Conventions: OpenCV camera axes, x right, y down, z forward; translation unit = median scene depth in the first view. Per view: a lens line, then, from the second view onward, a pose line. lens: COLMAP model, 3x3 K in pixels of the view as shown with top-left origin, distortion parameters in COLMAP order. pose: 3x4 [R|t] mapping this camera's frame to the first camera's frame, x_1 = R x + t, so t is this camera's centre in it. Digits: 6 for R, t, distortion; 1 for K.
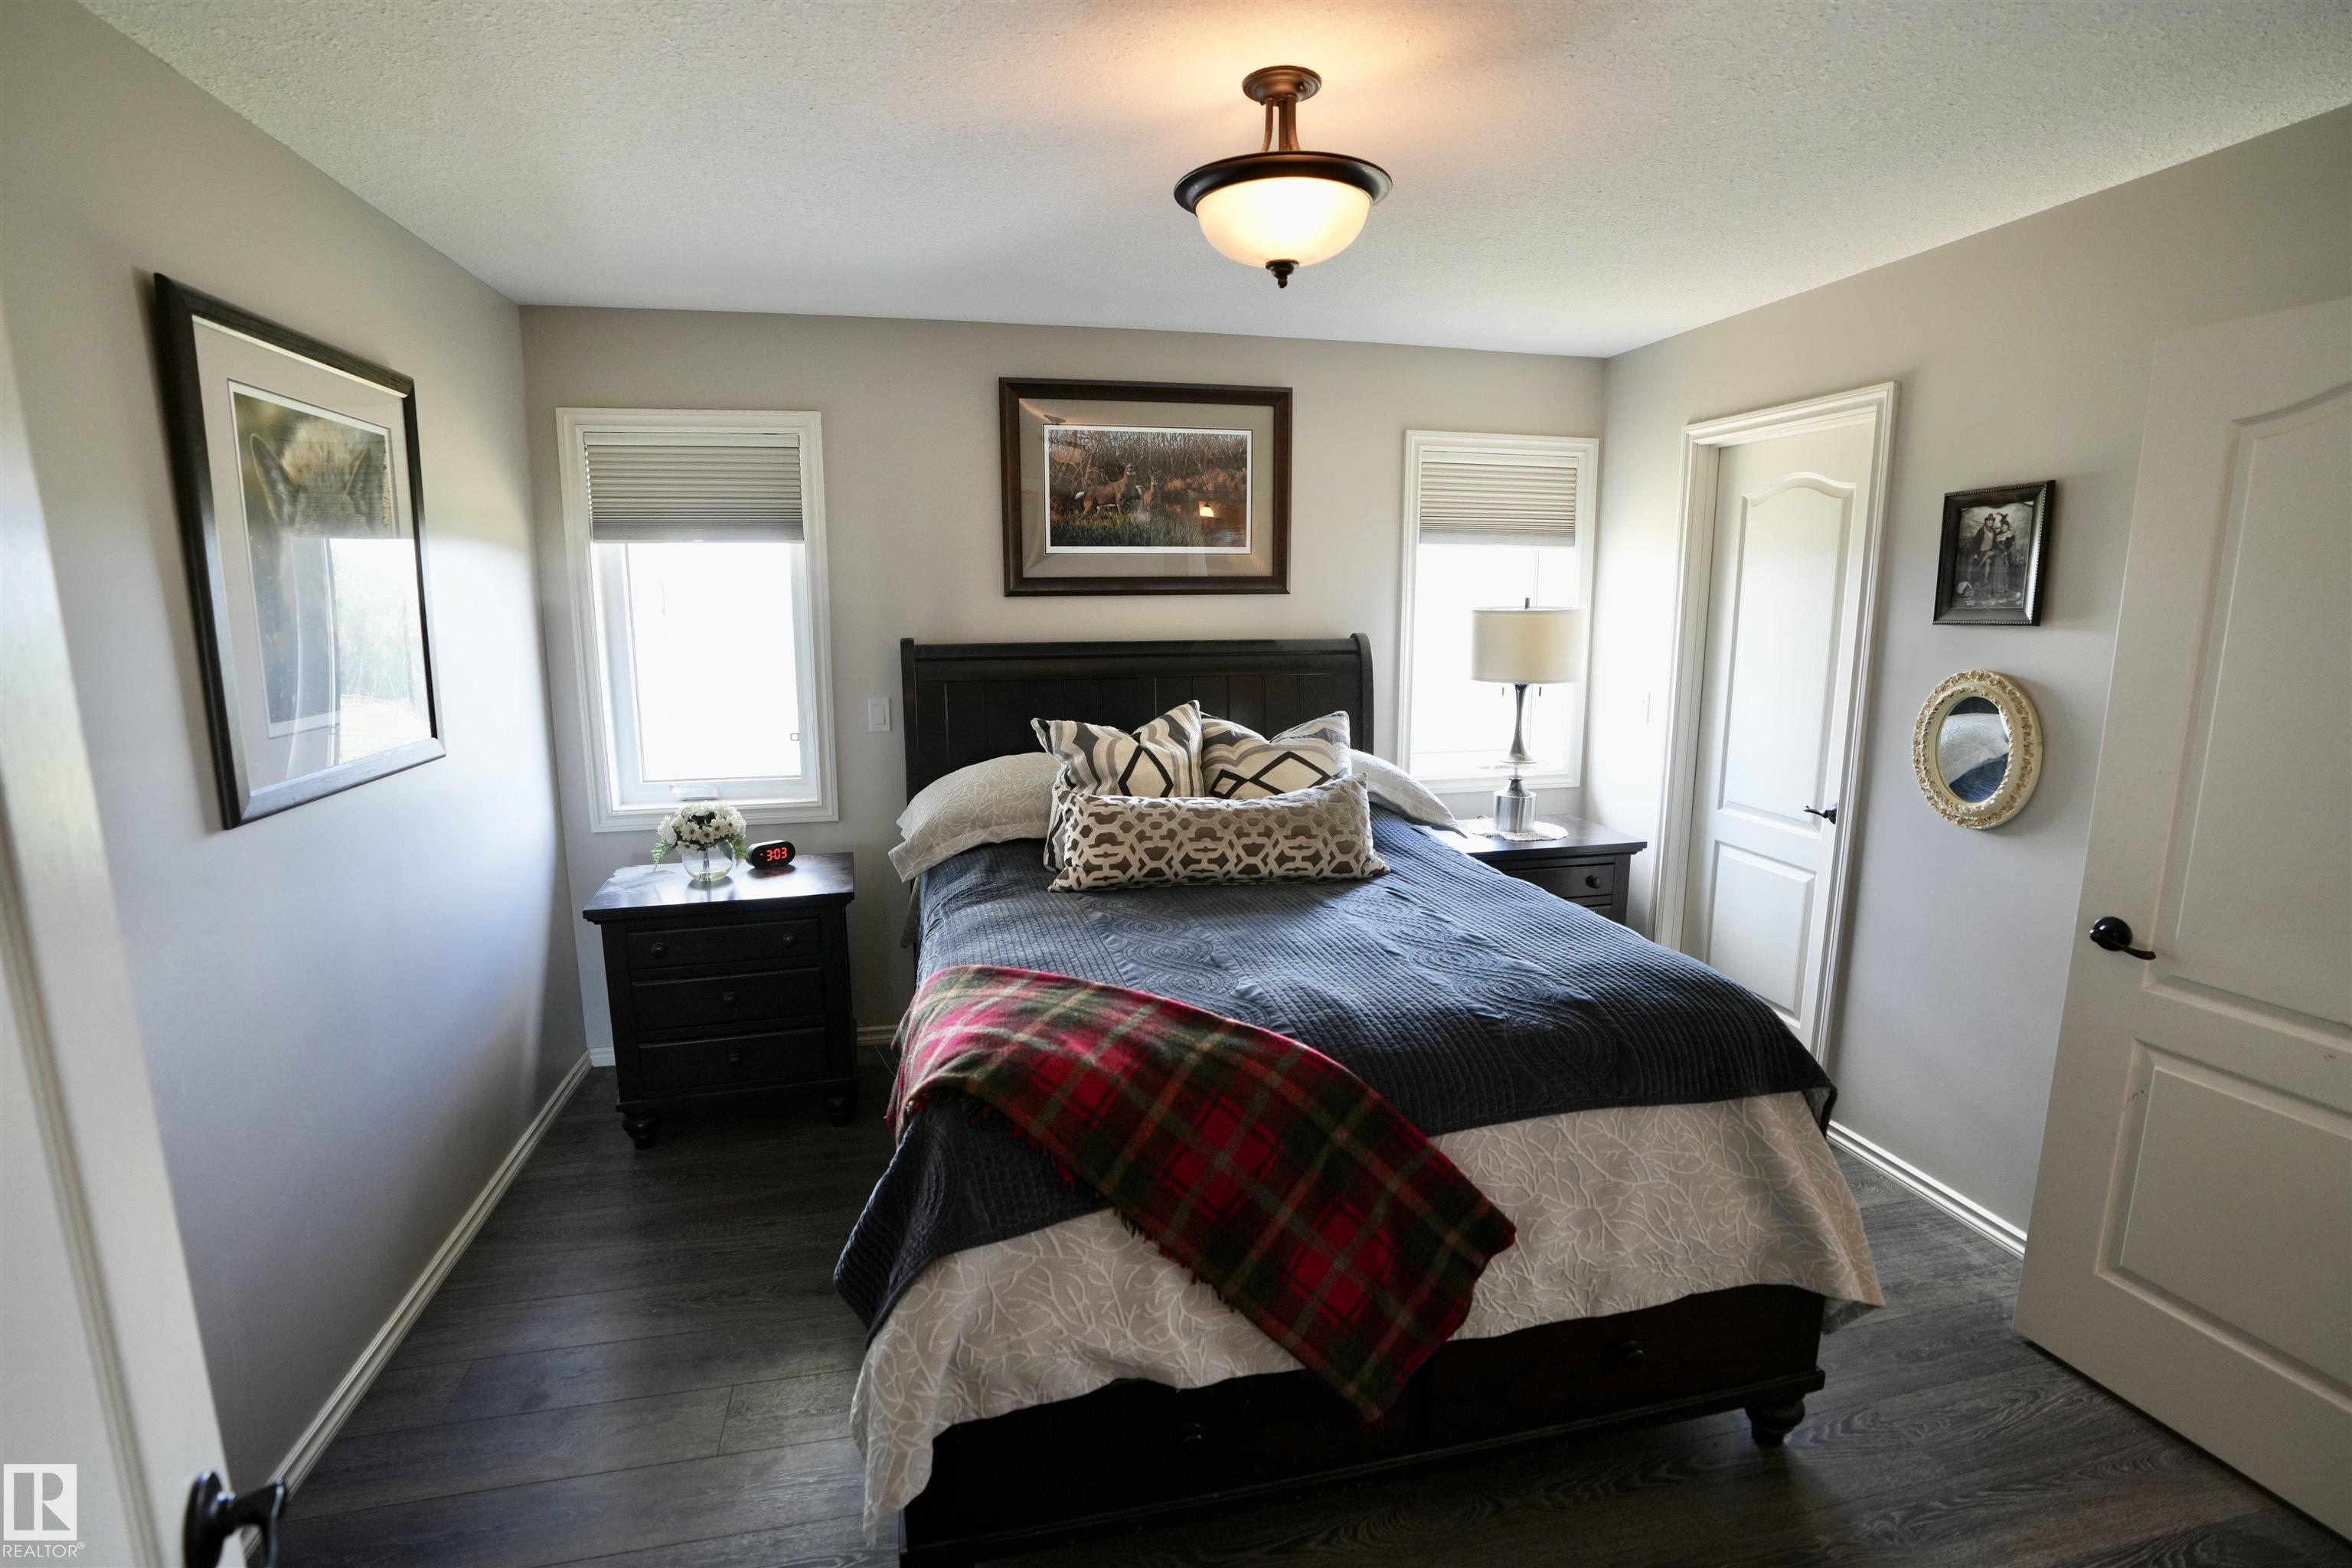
lens RADIAL K [[1077.0, 0, 1188.7], [0, 1077.0, 784.6], [0, 0, 1]] dist [-0.048650, 0.012850]
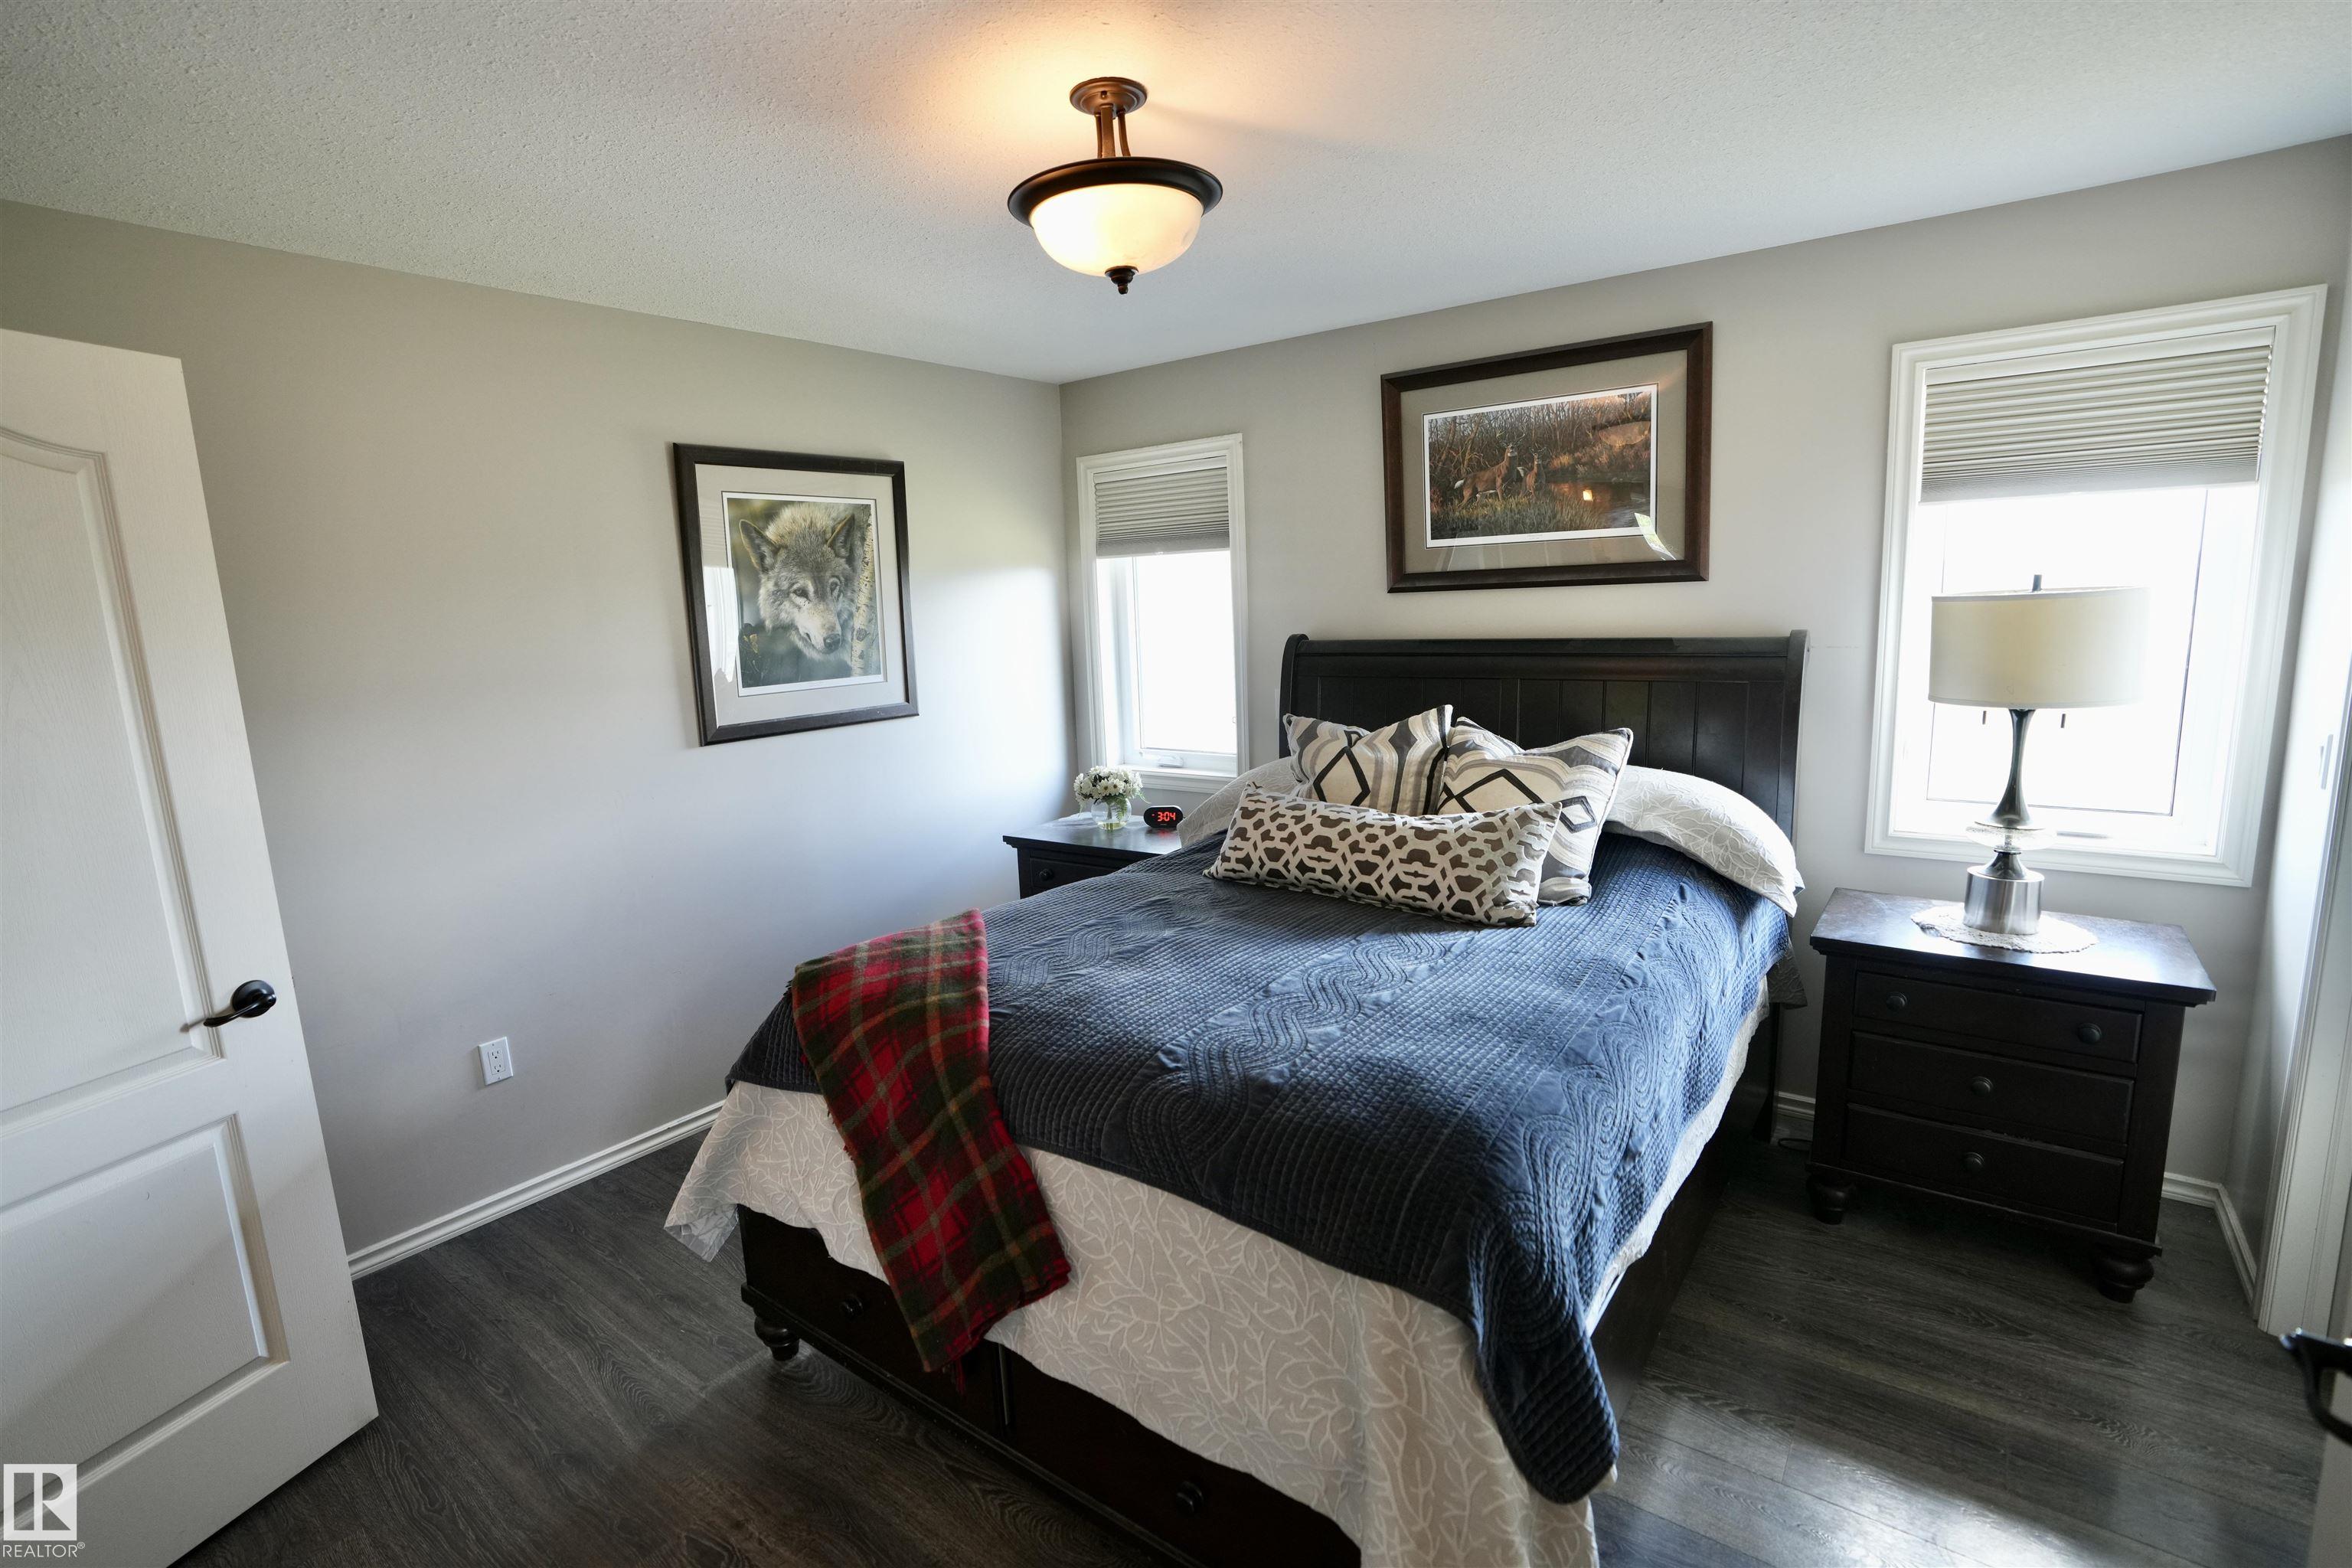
lens RADIAL K [[1077.0, 0, 1181.7], [0, 1077.0, 784.9], [0, 0, 1]] dist [-0.048650, 0.012850]
pose [[0.650790, 0.104959, -0.751968, 0.574265], [-0.097029, 0.993775, 0.054736, -0.040379], [0.753032, 0.037341, 0.656923, 0.245388]]
